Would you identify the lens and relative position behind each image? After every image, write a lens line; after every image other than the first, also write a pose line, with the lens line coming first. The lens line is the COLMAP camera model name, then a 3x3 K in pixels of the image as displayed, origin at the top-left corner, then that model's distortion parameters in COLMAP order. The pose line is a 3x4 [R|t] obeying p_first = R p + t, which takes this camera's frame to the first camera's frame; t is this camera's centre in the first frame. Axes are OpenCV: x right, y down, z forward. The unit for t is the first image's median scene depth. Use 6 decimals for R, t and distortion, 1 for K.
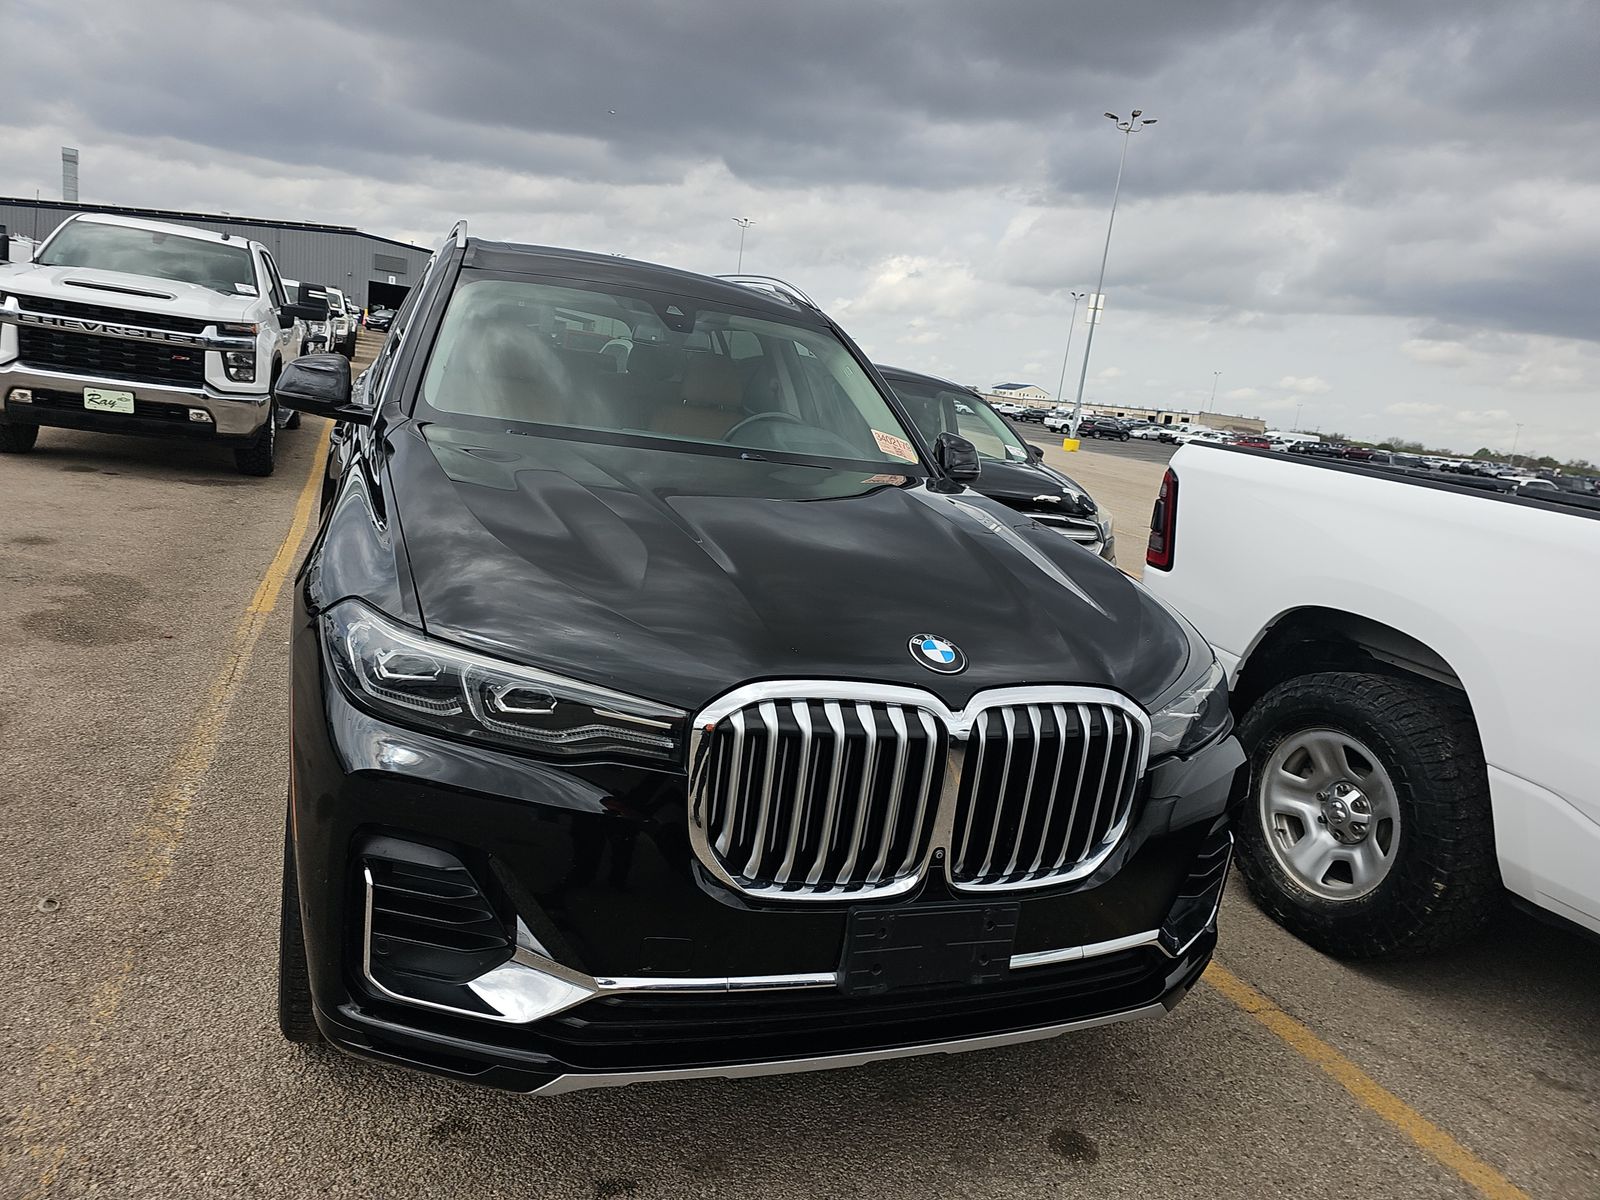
lens RADIAL K [[1089.3, 0, 797.5], [0, 1089.3, 598.2], [0, 0, 1]] dist [0.055397, -0.071314]
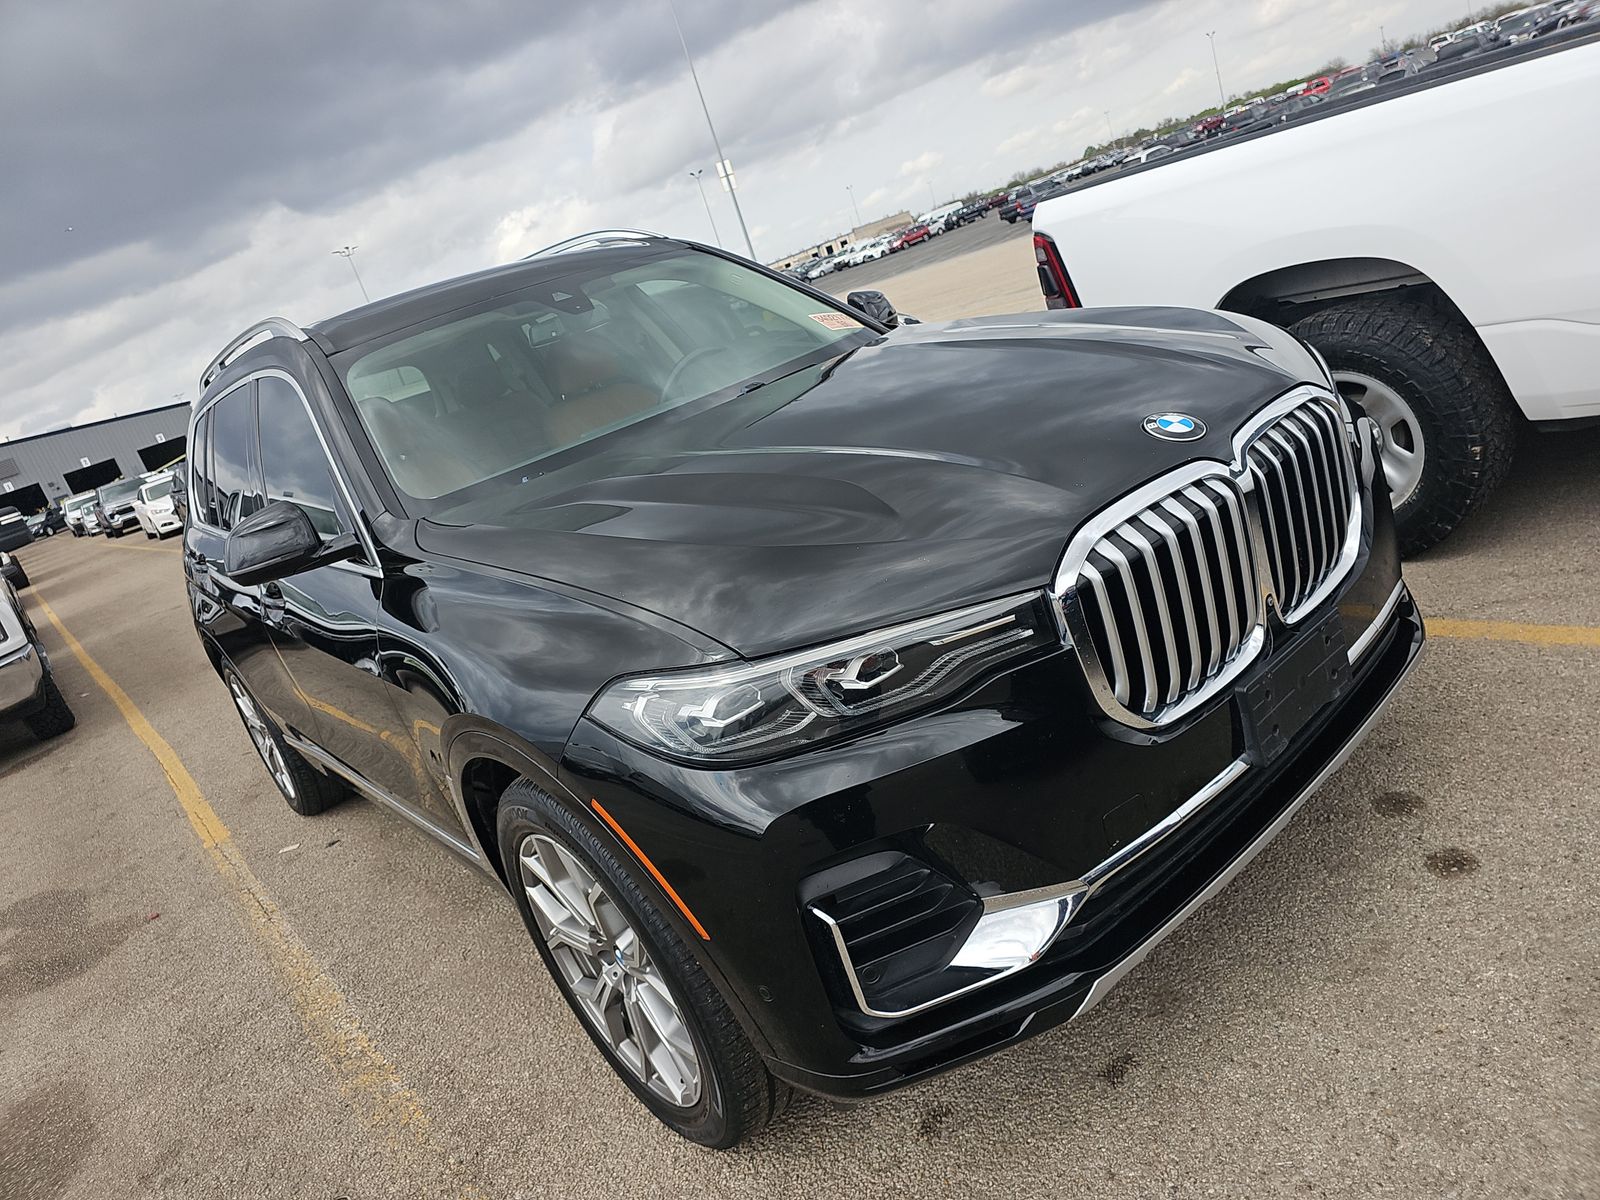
lens RADIAL K [[1089.3, 0, 797.5], [0, 1089.3, 598.2], [0, 0, 1]] dist [0.055397, -0.071314]
pose [[0.851148, -0.491628, 0.183980, -0.247199], [0.479105, 0.870786, 0.110408, -0.051076], [-0.214487, -0.005827, 0.976709, 0.063522]]
